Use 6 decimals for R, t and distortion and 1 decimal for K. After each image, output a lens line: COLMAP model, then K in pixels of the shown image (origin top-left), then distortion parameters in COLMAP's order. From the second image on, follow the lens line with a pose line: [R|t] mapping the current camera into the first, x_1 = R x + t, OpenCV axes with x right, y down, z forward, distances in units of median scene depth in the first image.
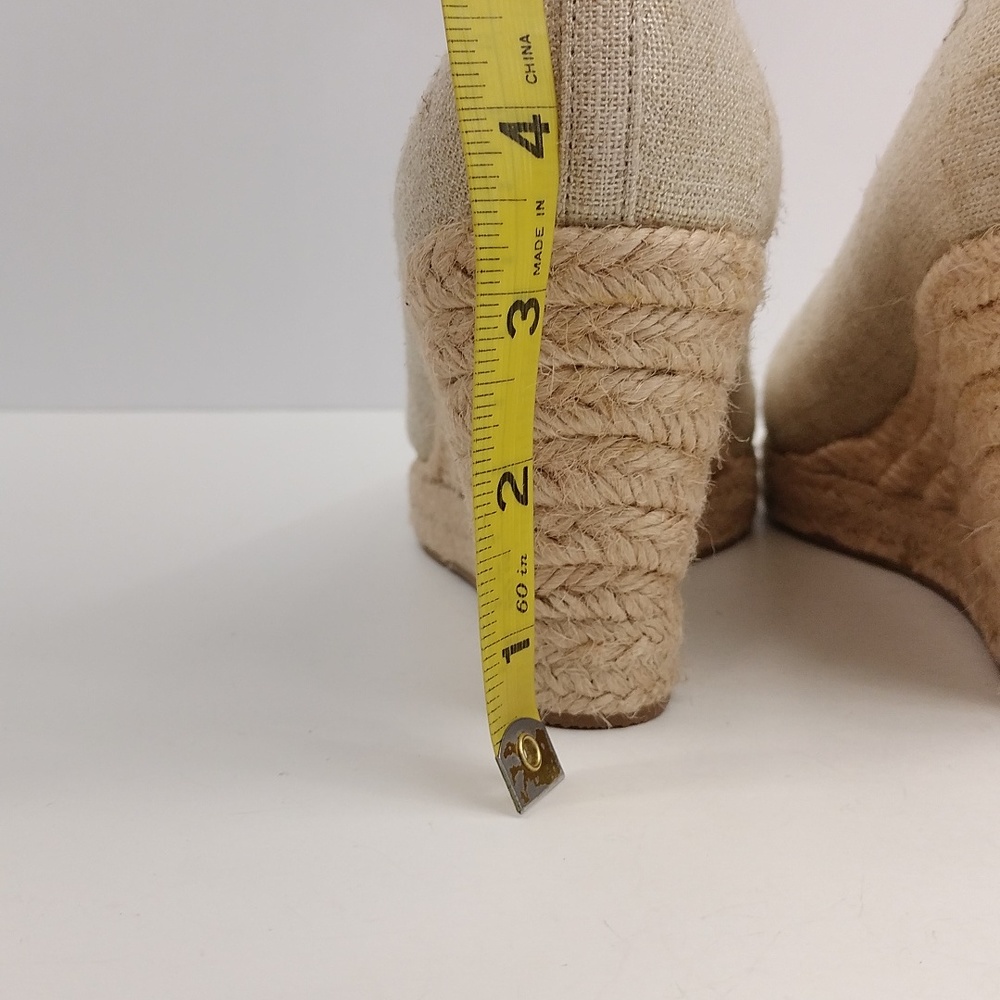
lens RADIAL K [[1665.3, 0, 500.0], [0, 1665.3, 500.0], [0, 0, 1]] dist [0.097643, -0.007610]
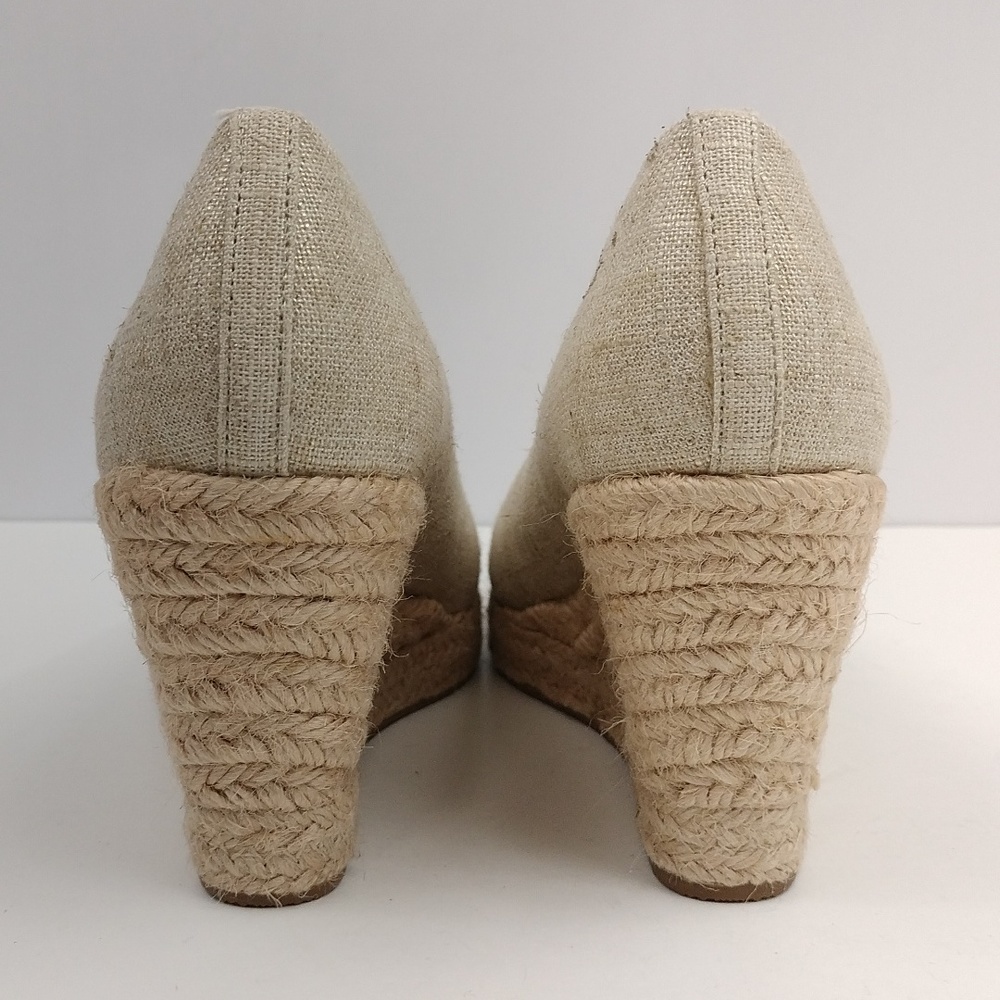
lens RADIAL K [[1665.3, 0, 500.0], [0, 1665.3, 500.0], [0, 0, 1]] dist [0.097643, -0.007610]
pose [[0.997153, 0.012646, 0.074337, 0.135753], [-0.011933, 0.999879, -0.010028, -0.134728], [-0.074455, 0.009112, 0.997183, -0.130597]]
